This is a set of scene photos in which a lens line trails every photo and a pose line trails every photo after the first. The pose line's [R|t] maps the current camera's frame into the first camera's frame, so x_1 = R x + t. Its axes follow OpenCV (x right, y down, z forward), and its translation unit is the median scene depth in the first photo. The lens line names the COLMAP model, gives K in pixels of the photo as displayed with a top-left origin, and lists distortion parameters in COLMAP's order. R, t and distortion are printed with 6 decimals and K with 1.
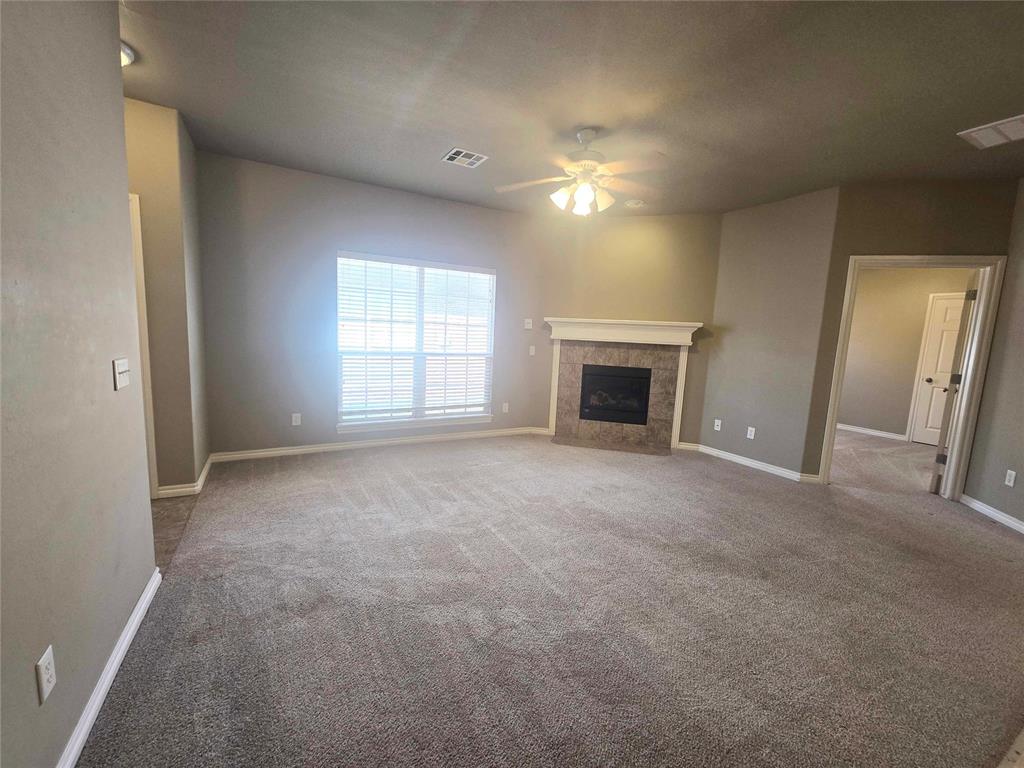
lens RADIAL K [[420.8, 0, 506.4], [0, 420.8, 385.0], [0, 0, 1]] dist [0.000829, 0.000236]
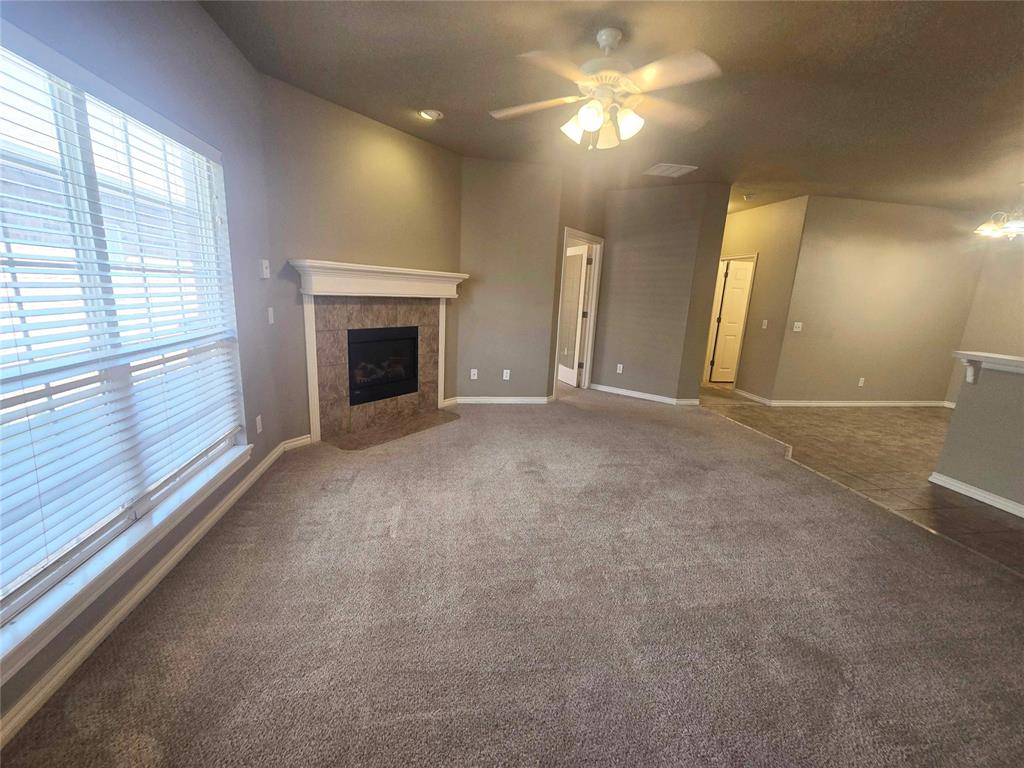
lens RADIAL K [[420.8, 0, 506.4], [0, 420.8, 385.0], [0, 0, 1]] dist [0.000829, 0.000236]
pose [[0.336858, -0.233839, 0.912056, -0.406644], [0.084280, 0.972269, 0.218149, -0.094184], [-0.937776, 0.003383, 0.347224, 0.527794]]
